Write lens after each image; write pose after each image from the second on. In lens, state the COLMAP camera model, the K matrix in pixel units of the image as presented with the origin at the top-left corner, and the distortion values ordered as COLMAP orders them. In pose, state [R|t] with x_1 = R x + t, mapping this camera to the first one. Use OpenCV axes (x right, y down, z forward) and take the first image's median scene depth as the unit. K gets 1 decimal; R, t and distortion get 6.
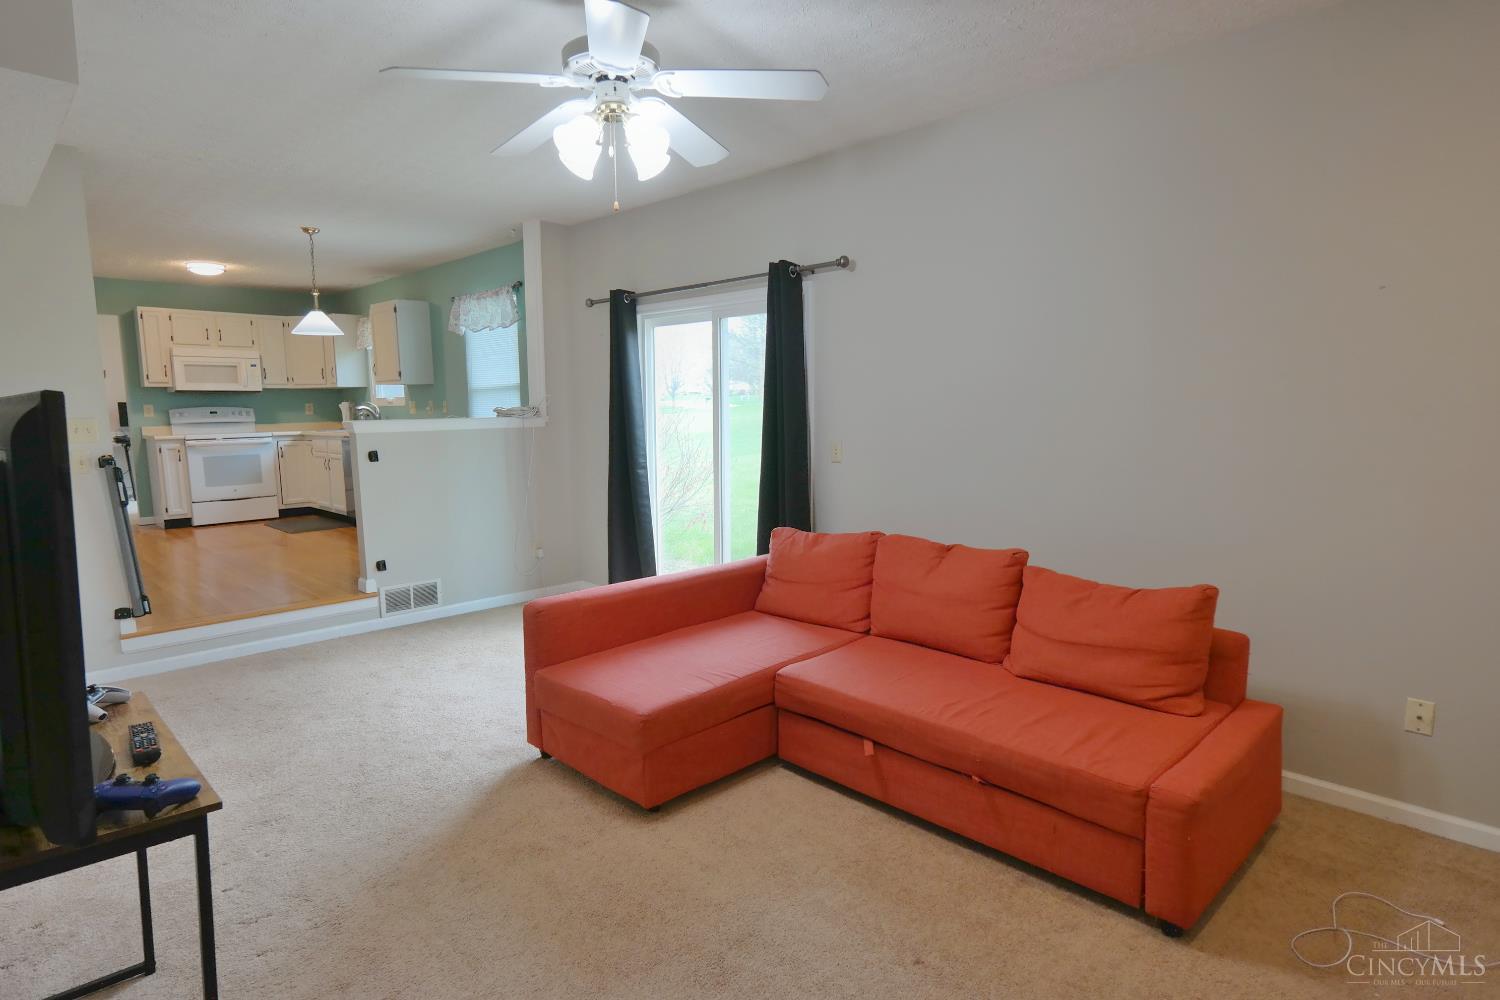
lens RADIAL K [[815.4, 0, 731.1], [0, 815.4, 487.2], [0, 0, 1]] dist [-0.005771, 0.013099]
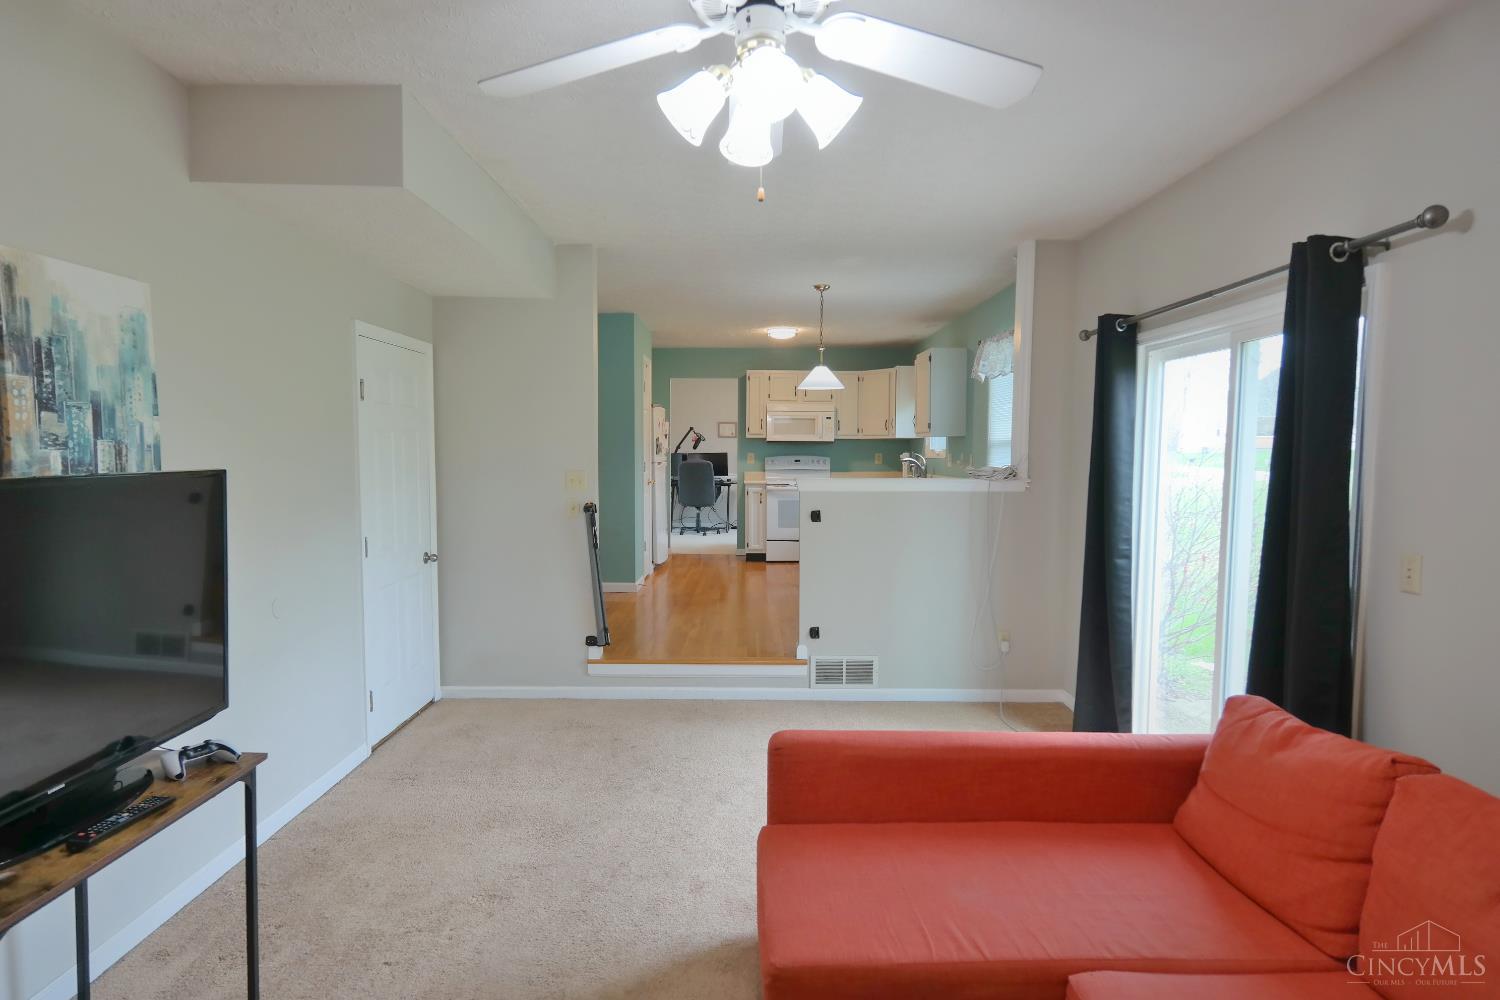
lens RADIAL K [[815.9, 0, 750.0], [0, 815.9, 500.0], [0, 0, 1]] dist [-0.000924, 0.013243]
pose [[0.713032, 0.056454, -0.698855, 0.154811], [-0.083188, 0.996524, -0.004375, -0.042662], [0.696179, 0.061256, 0.715250, 0.246359]]
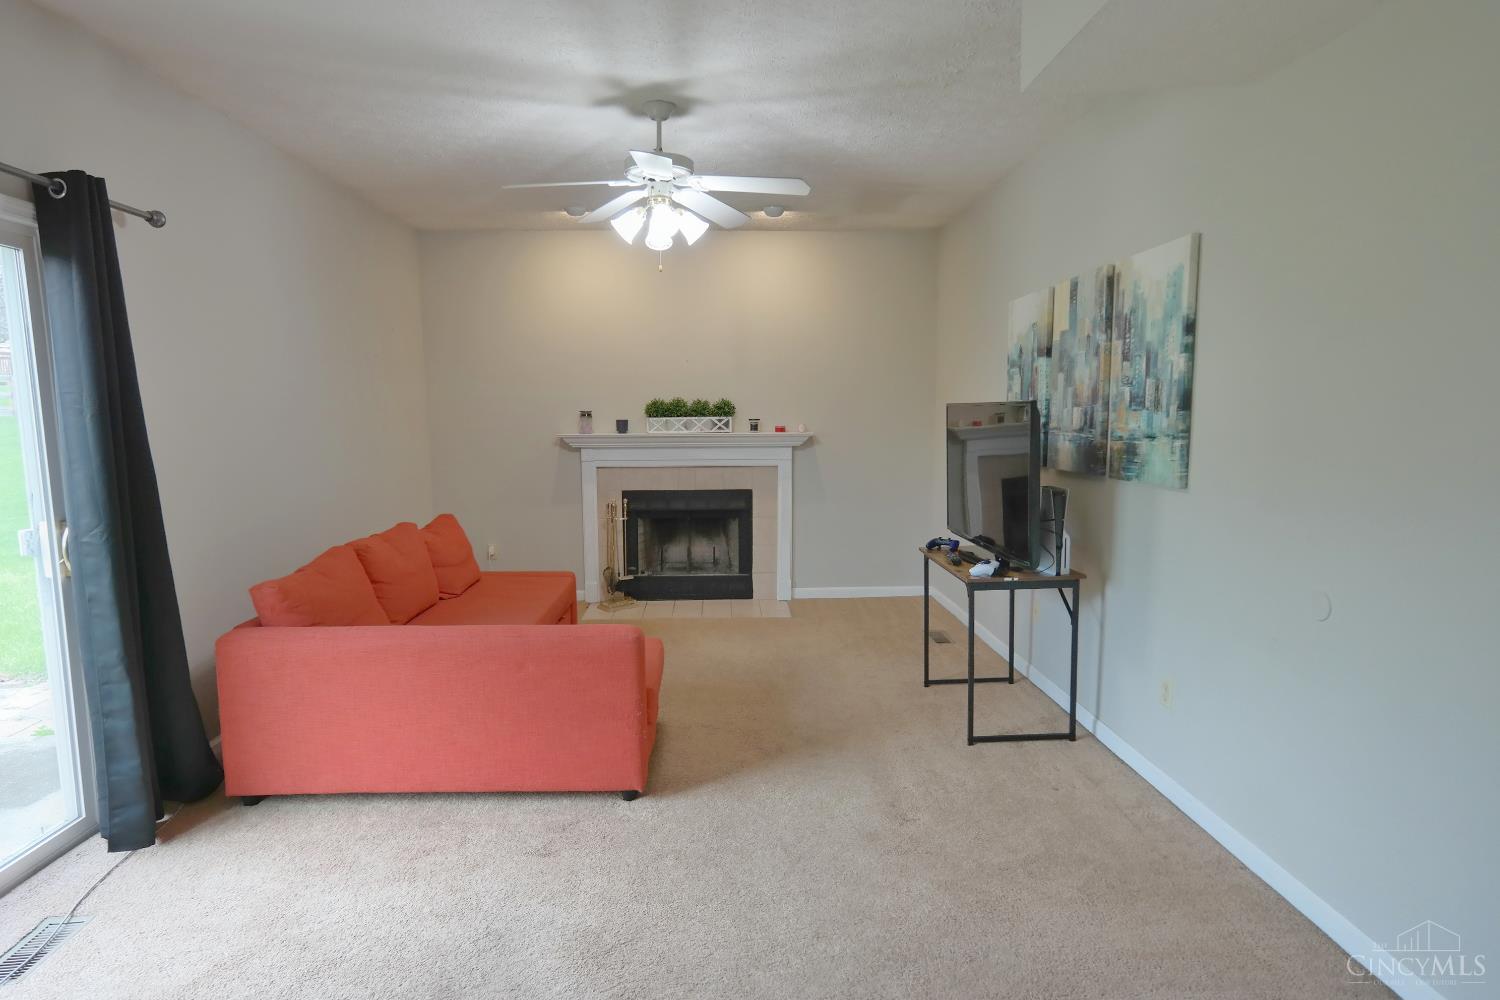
lens RADIAL K [[815.4, 0, 731.1], [0, 815.4, 487.2], [0, 0, 1]] dist [-0.005771, 0.013099]
pose [[-0.724877, -0.051501, 0.686950, -0.551972], [0.086275, 0.982563, 0.164702, -0.090037], [-0.683454, 0.178655, -0.707794, 0.905706]]
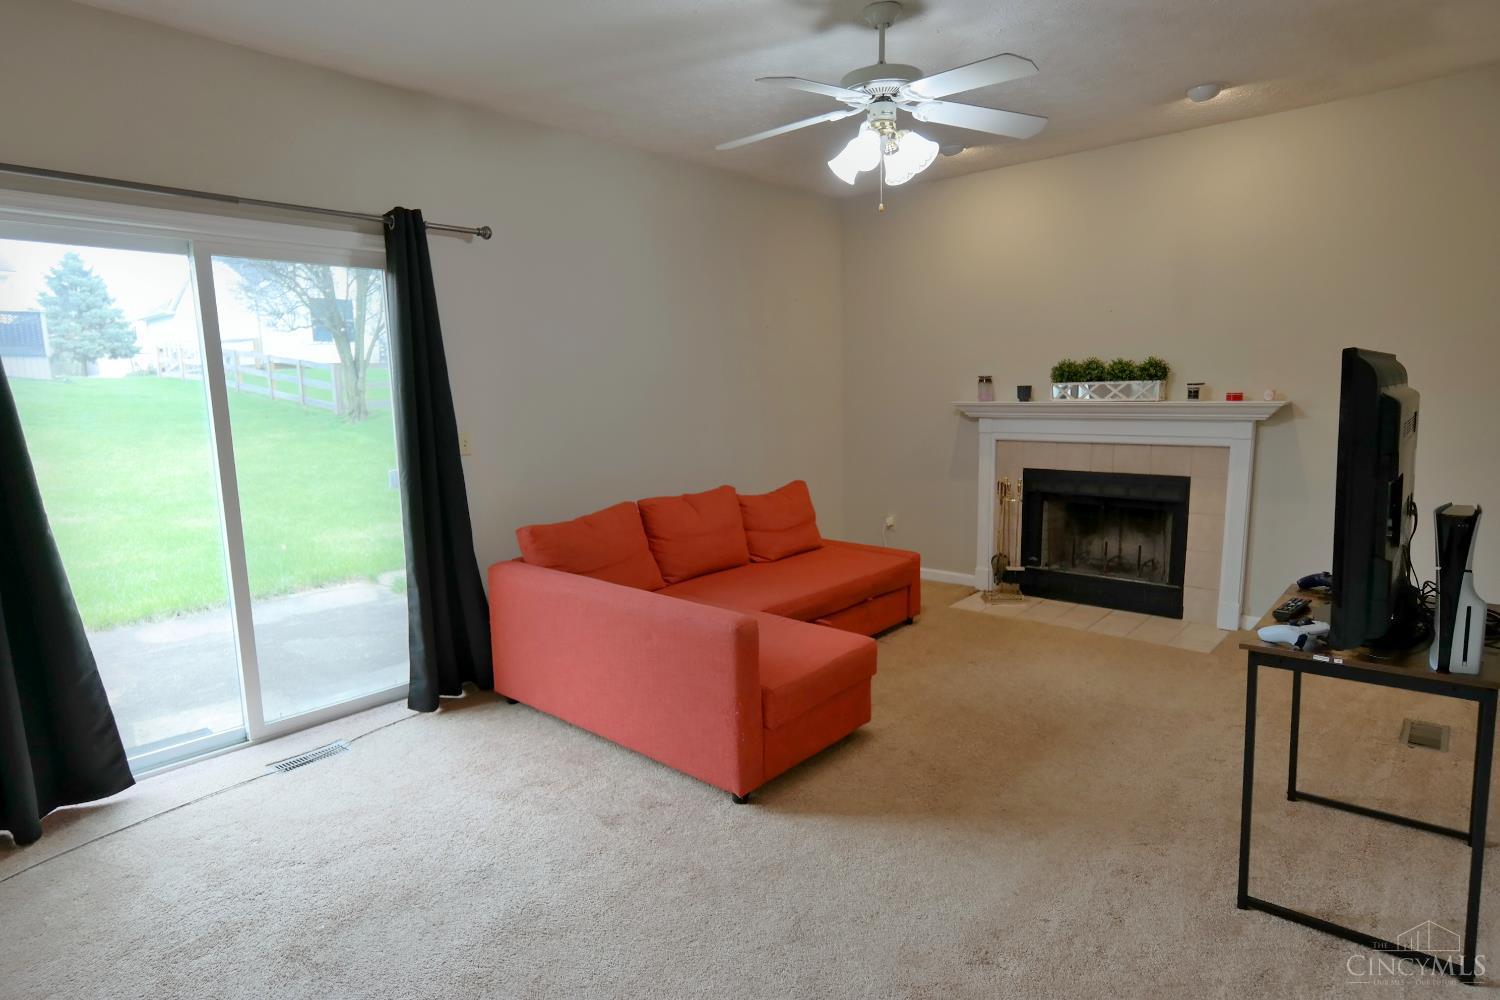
lens RADIAL K [[815.4, 0, 731.1], [0, 815.4, 487.2], [0, 0, 1]] dist [-0.005771, 0.013099]
pose [[-0.064269, -0.115024, 0.991281, -0.614436], [0.129062, 0.984035, 0.122551, -0.054778], [-0.989552, 0.135813, -0.048398, 0.609553]]
